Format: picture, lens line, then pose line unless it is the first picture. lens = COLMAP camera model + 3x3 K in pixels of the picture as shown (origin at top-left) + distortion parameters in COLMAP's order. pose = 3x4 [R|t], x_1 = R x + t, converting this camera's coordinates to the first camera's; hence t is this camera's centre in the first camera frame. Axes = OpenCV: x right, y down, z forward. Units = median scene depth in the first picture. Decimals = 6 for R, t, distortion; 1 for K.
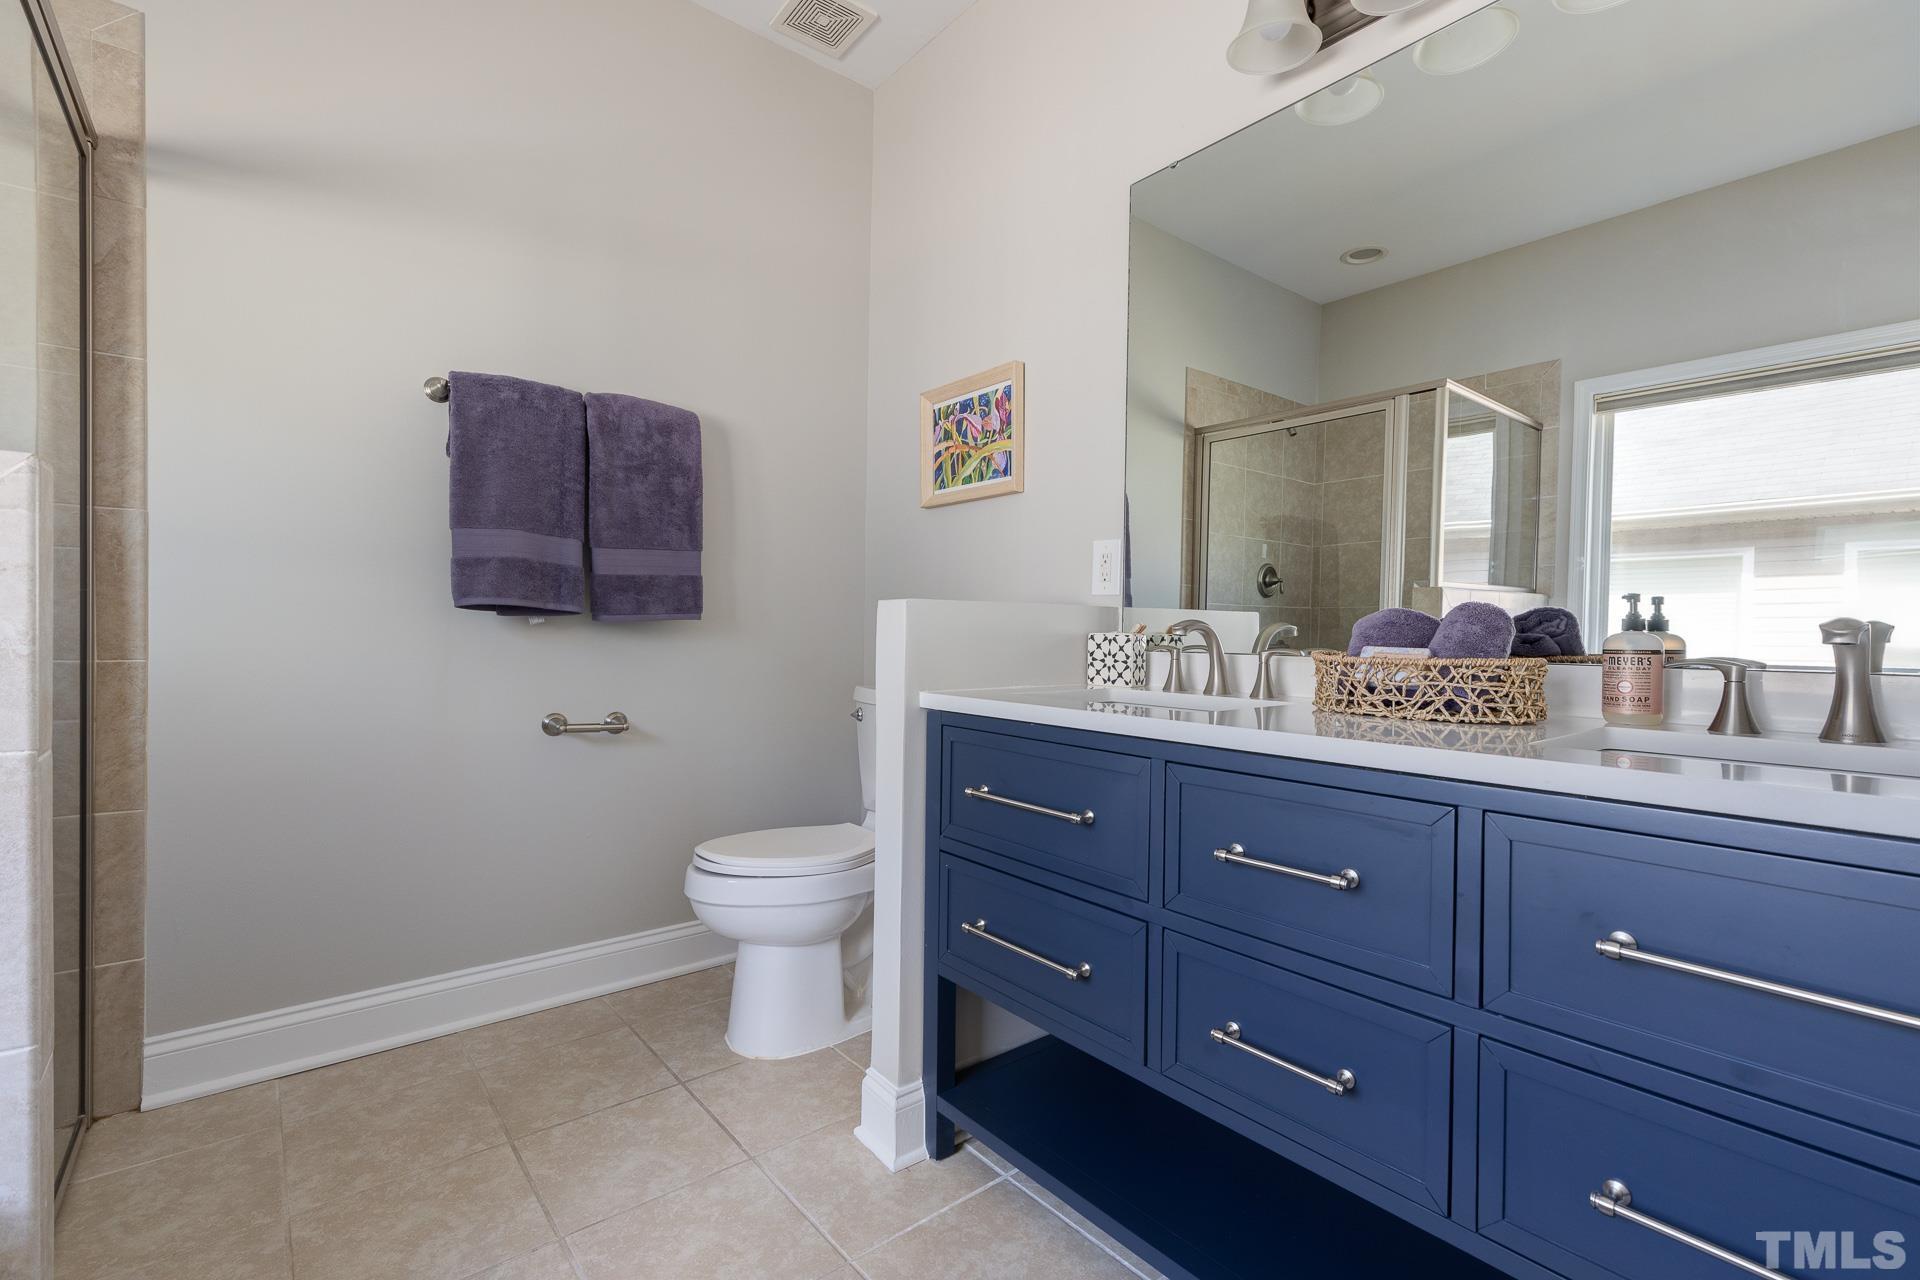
lens RADIAL K [[882.3, 0, 952.8], [0, 882.3, 631.9], [0, 0, 1]] dist [0.001357, -0.000227]
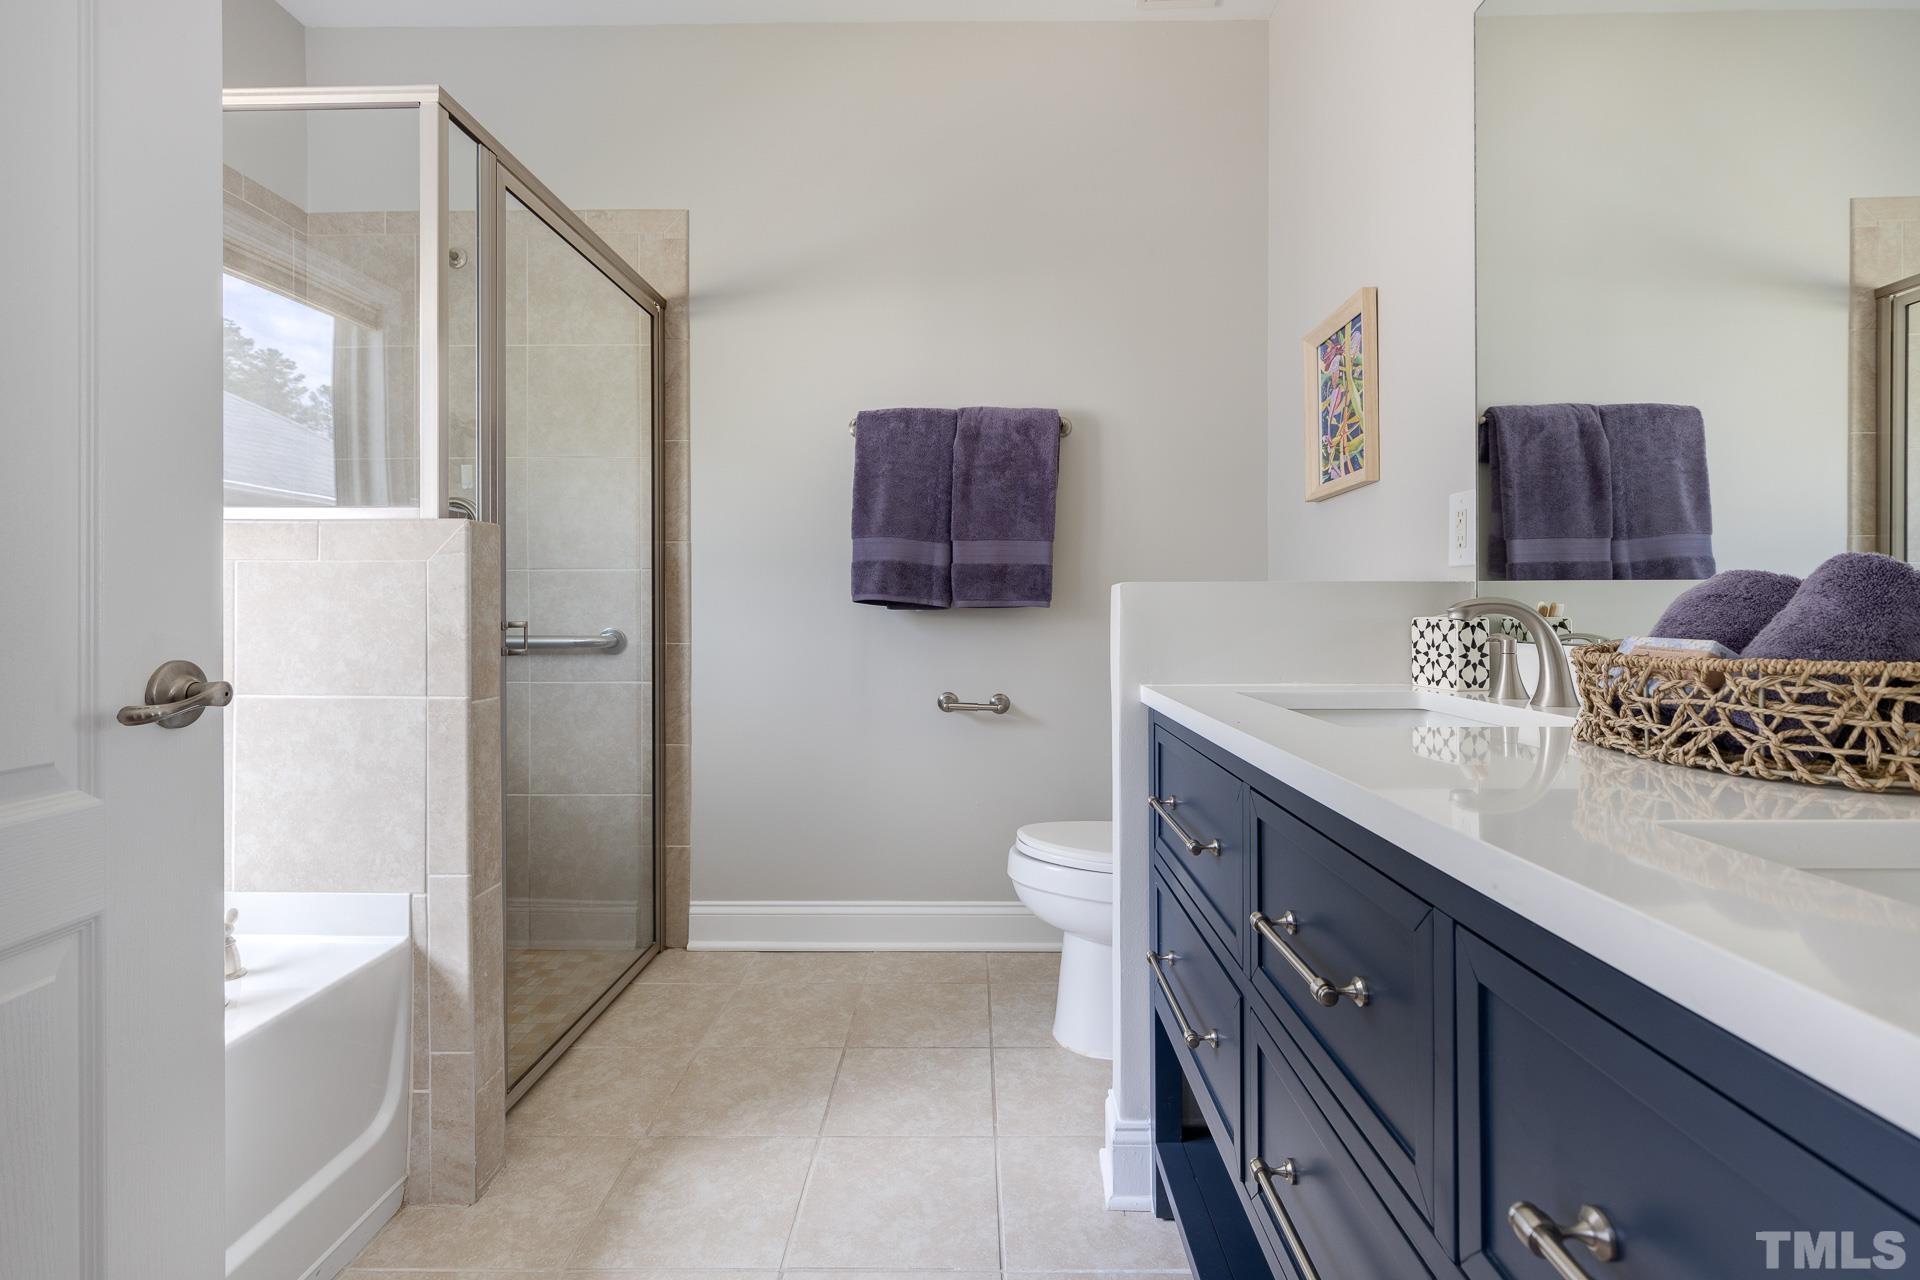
lens RADIAL K [[882.3, 0, 950.3], [0, 882.3, 601.9], [0, 0, 1]] dist [0.001357, -0.000227]
pose [[0.750562, -0.022959, -0.660401, 0.387687], [0.010368, 0.999682, -0.022971, 0.001440], [0.660719, 0.010394, 0.750562, 0.179060]]
